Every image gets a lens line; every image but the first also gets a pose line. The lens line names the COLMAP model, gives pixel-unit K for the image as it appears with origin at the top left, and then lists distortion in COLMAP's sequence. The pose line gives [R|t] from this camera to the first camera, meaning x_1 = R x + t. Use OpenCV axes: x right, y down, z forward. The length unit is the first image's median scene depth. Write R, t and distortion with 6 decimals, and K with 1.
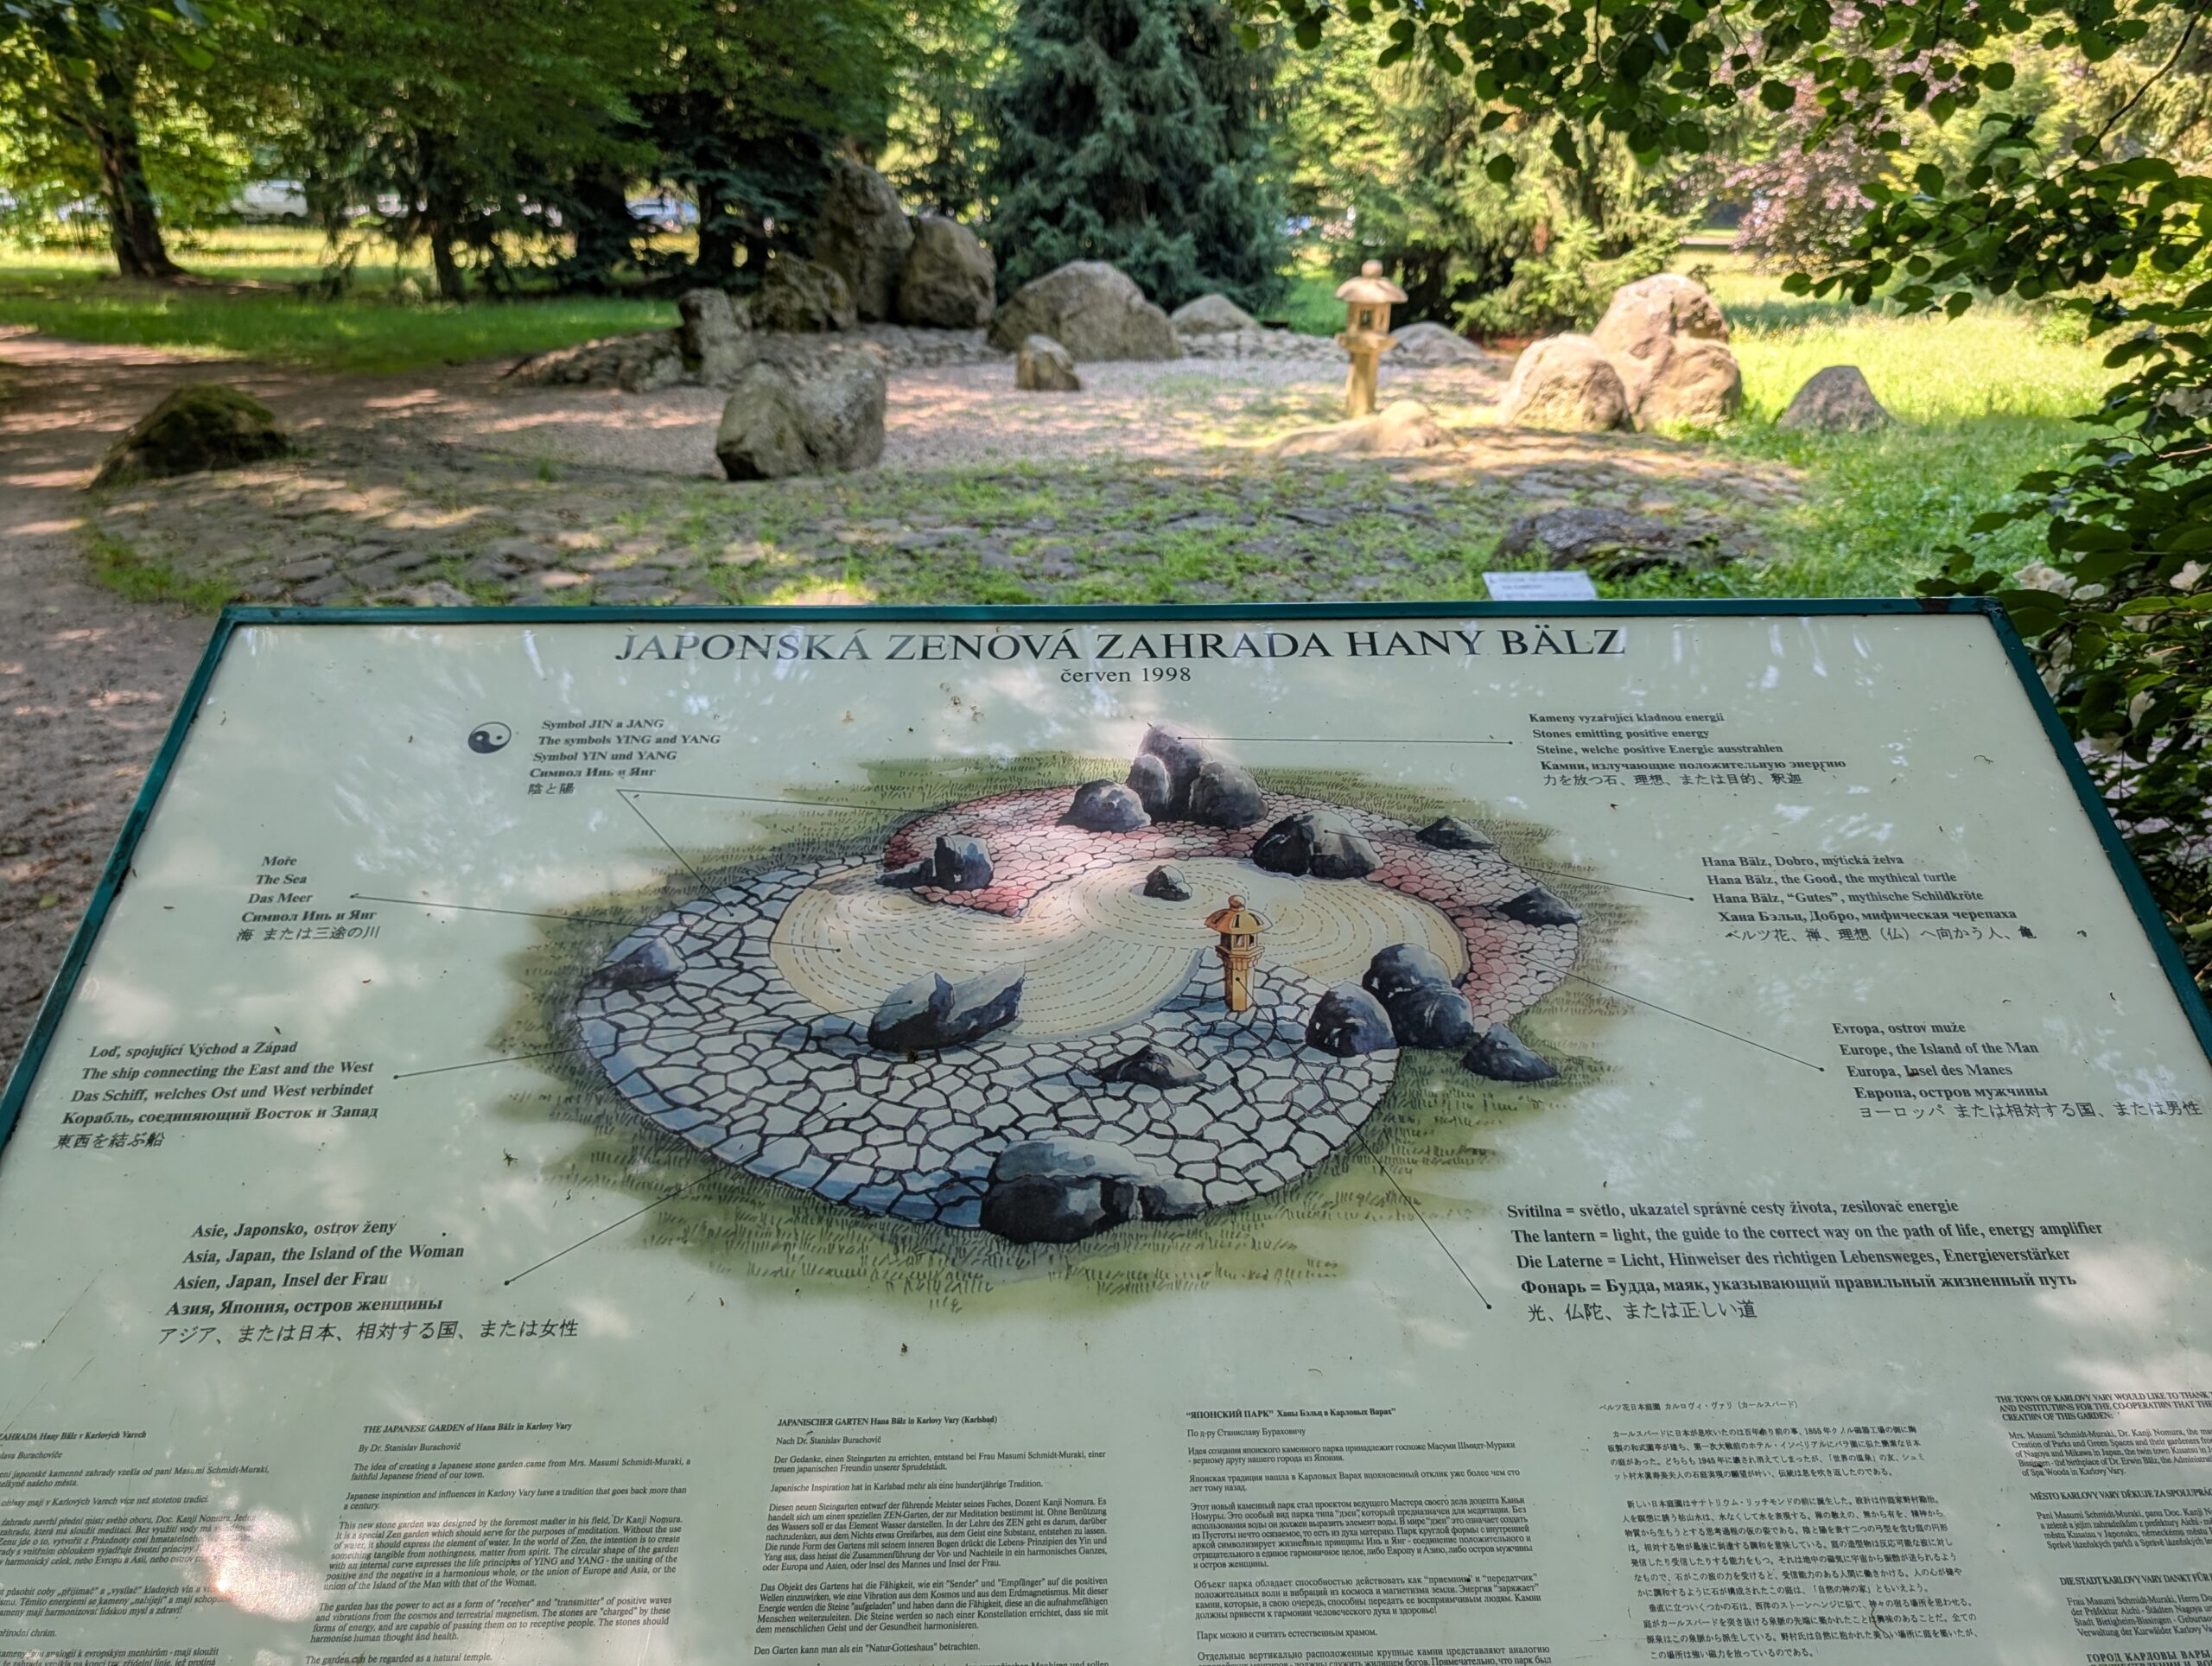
lens RADIAL K [[1584.4, 0, 1106.1], [0, 1584.4, 823.8], [0, 0, 1]] dist [0.002666, -0.001780]
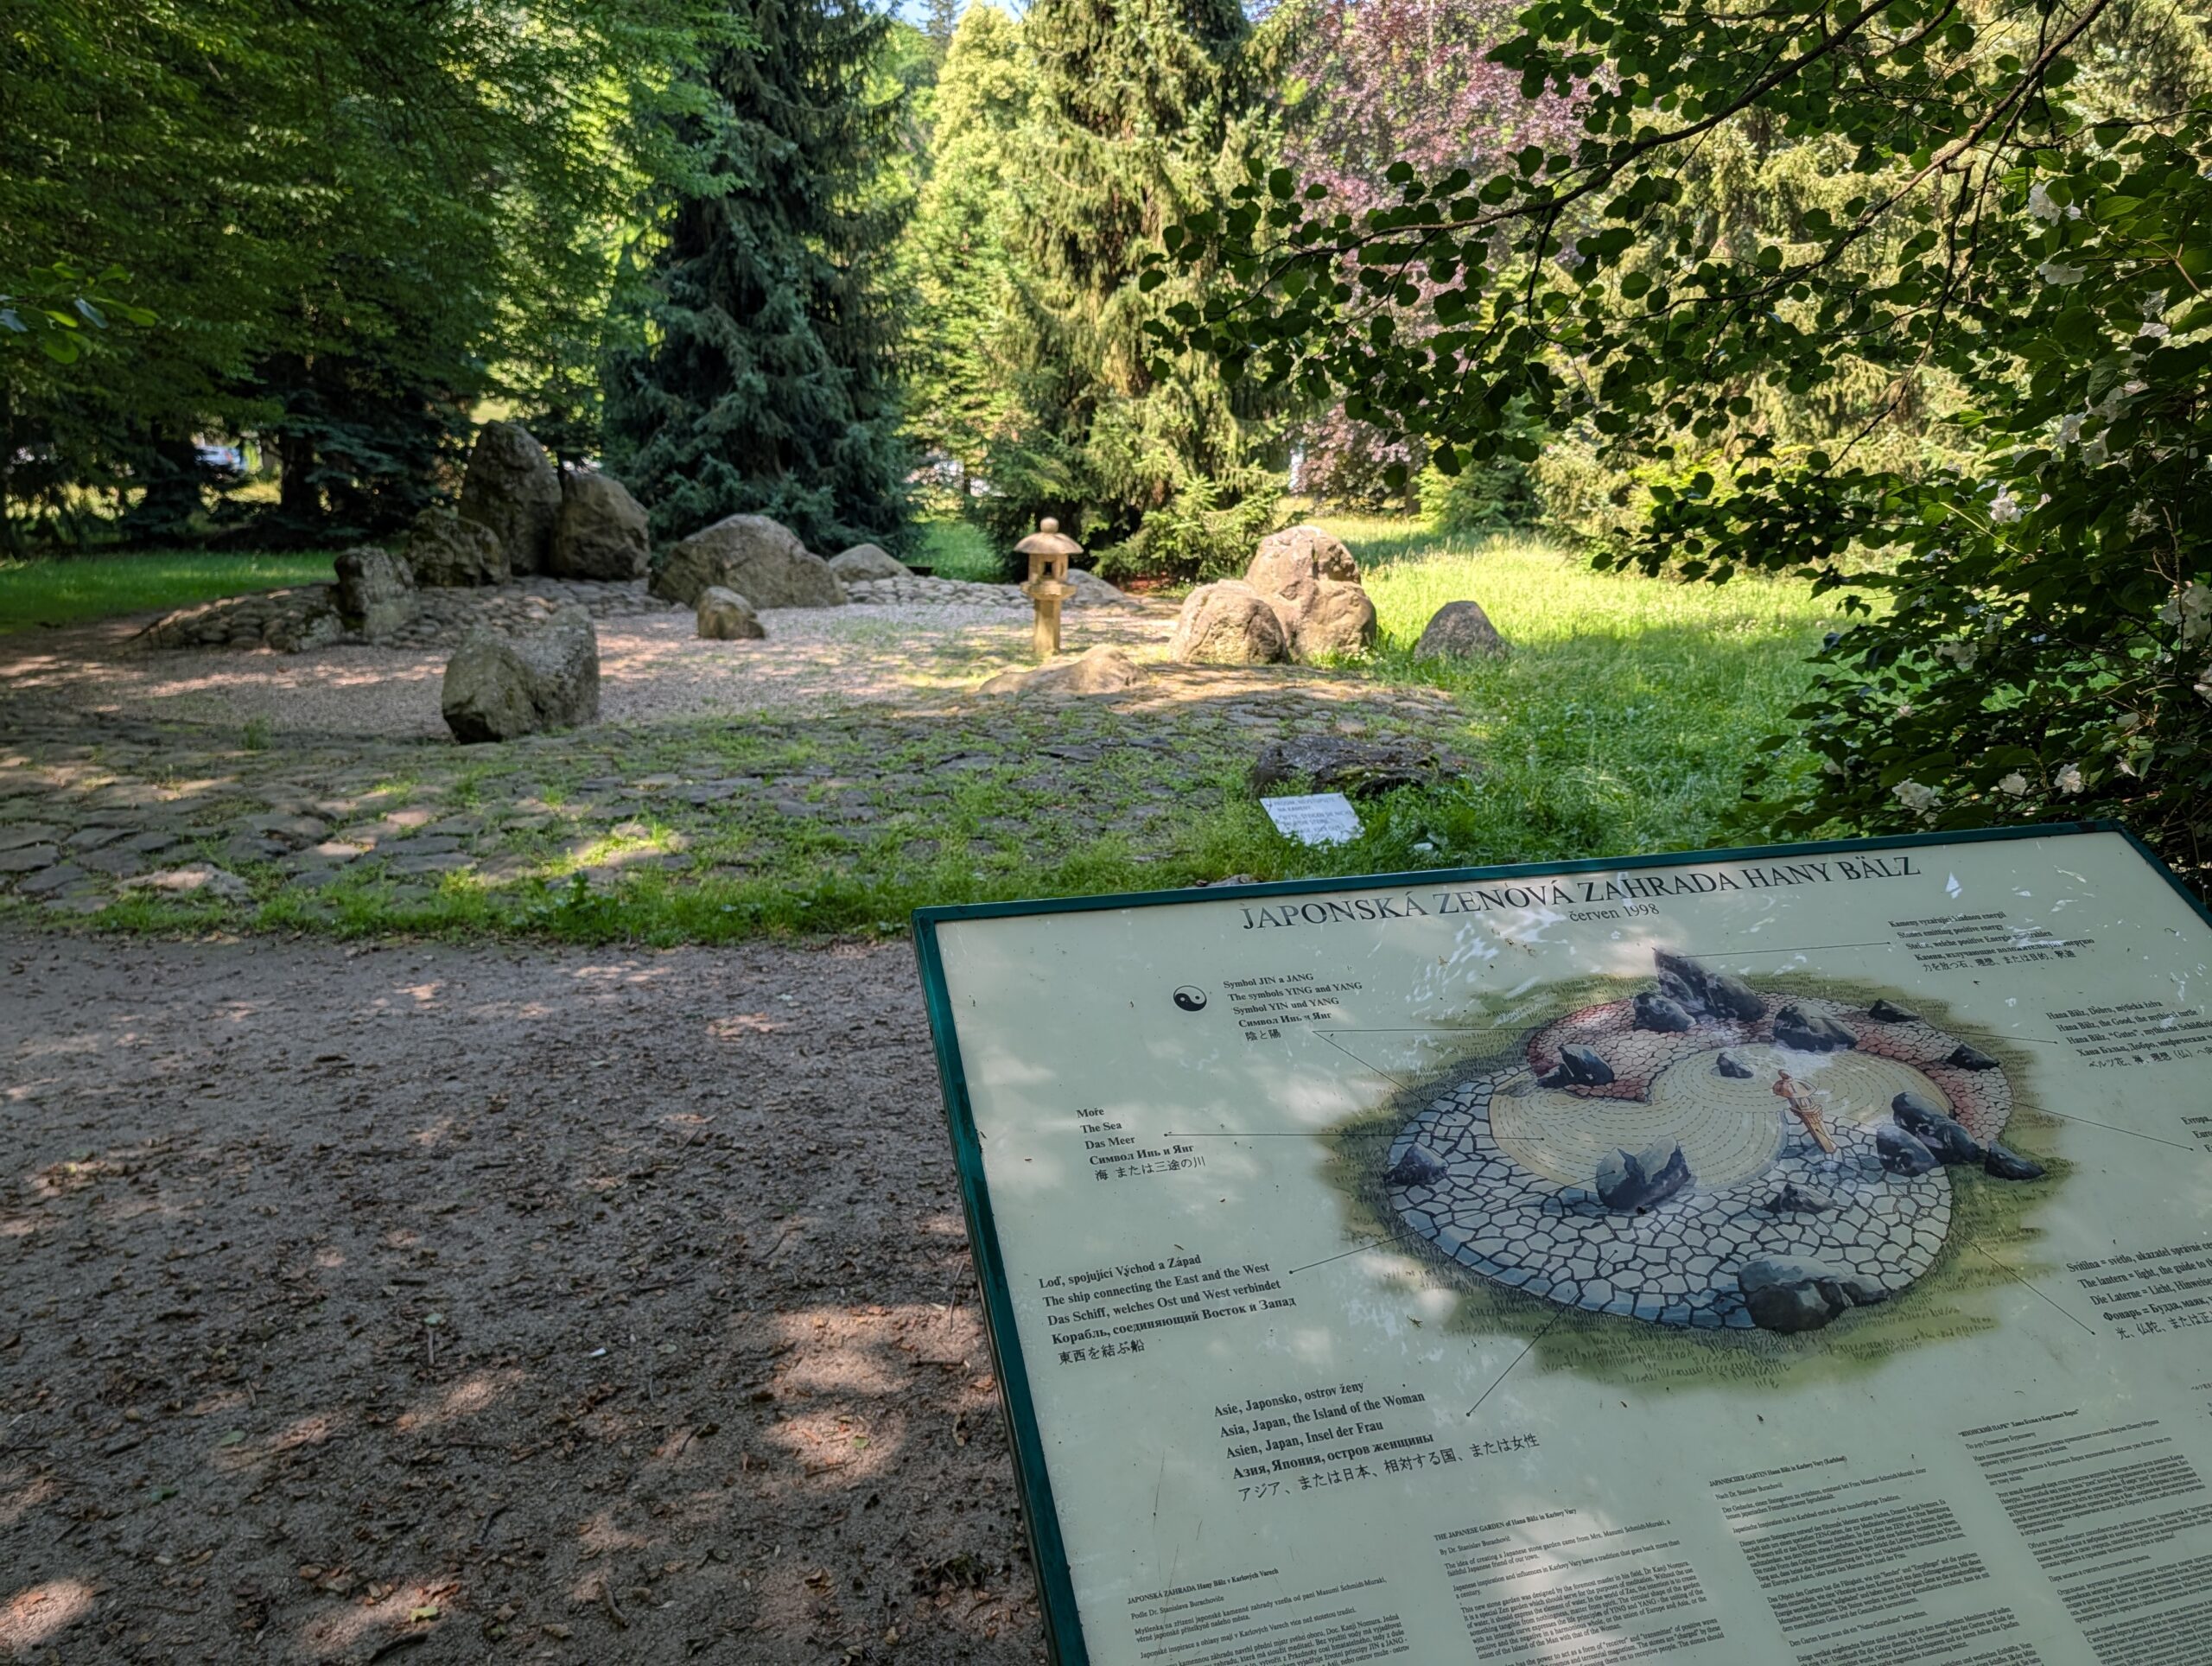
lens RADIAL K [[1584.4, 0, 1103.7], [0, 1584.4, 826.3], [0, 0, 1]] dist [0.002666, -0.001780]
pose [[0.968200, -0.054577, 0.244152, -0.072908], [0.088130, 0.987762, -0.128684, -0.003370], [-0.234141, 0.146109, 0.961161, -0.018486]]
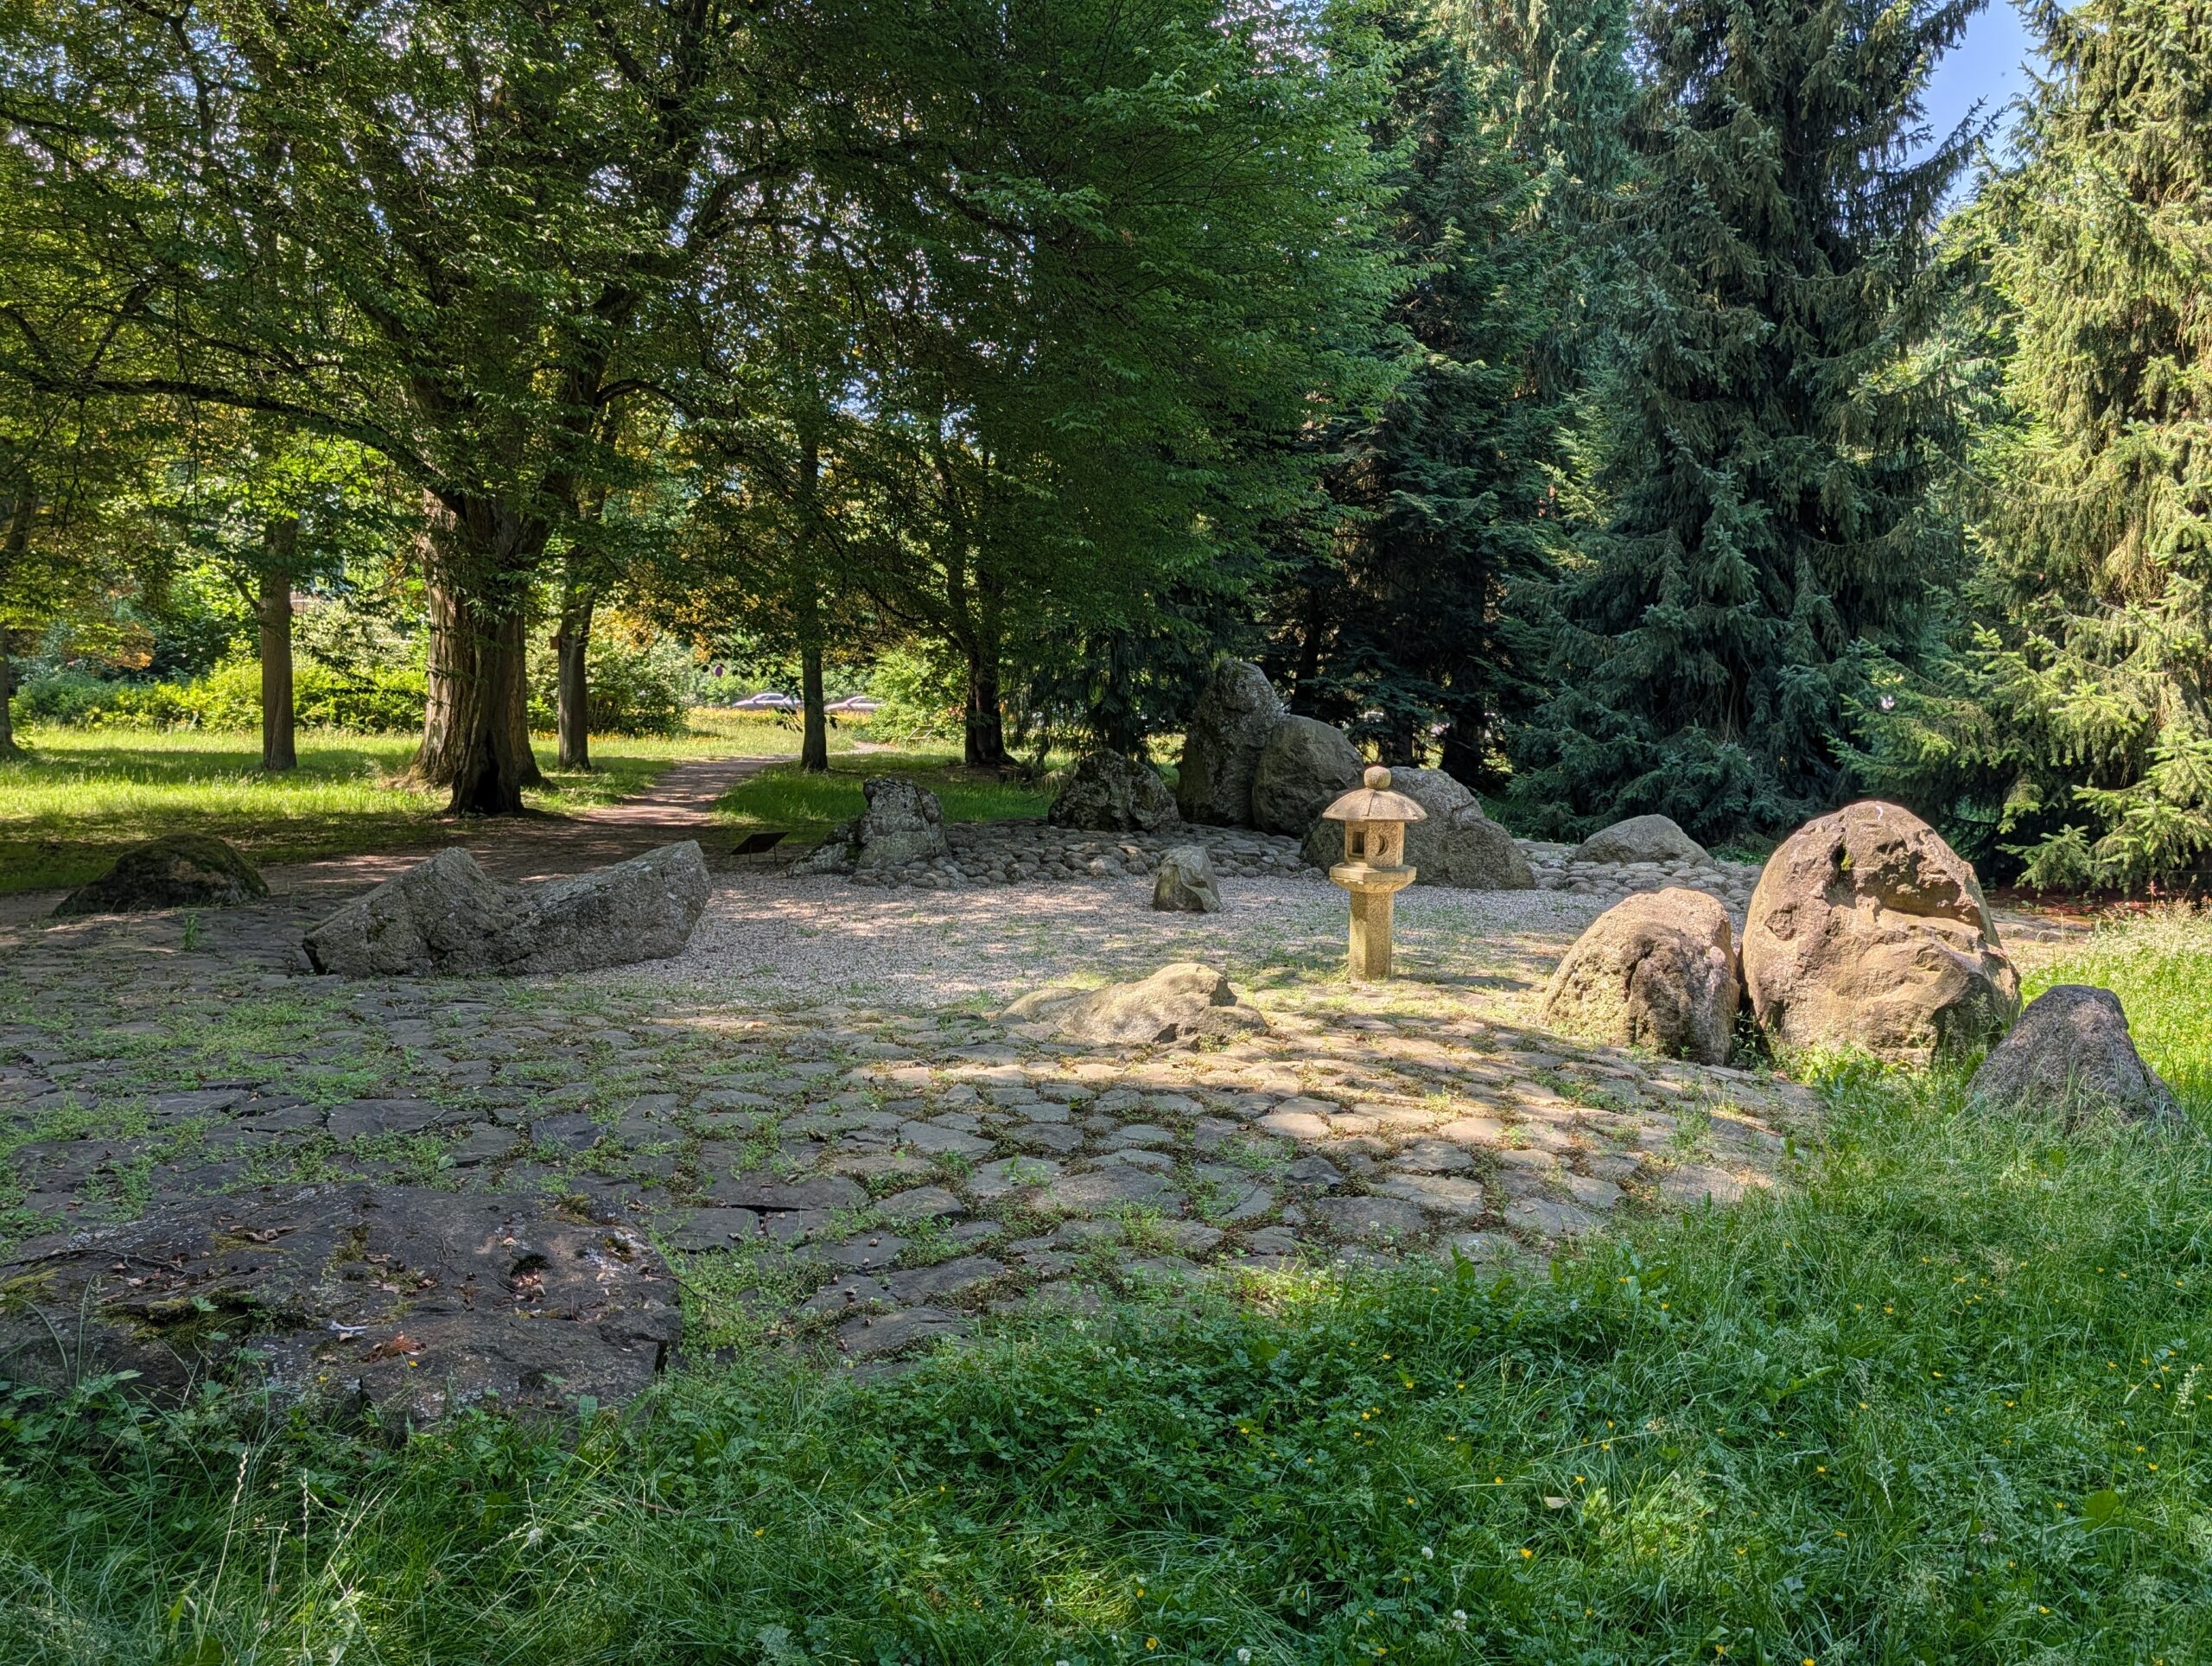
lens RADIAL K [[1584.4, 0, 1108.4], [0, 1584.4, 827.8], [0, 0, 1]] dist [0.002666, -0.001780]
pose [[0.813426, 0.051847, -0.579353, 0.479359], [-0.224143, 0.947039, -0.229950, -0.149072], [0.536748, 0.316905, 0.781967, 0.422249]]
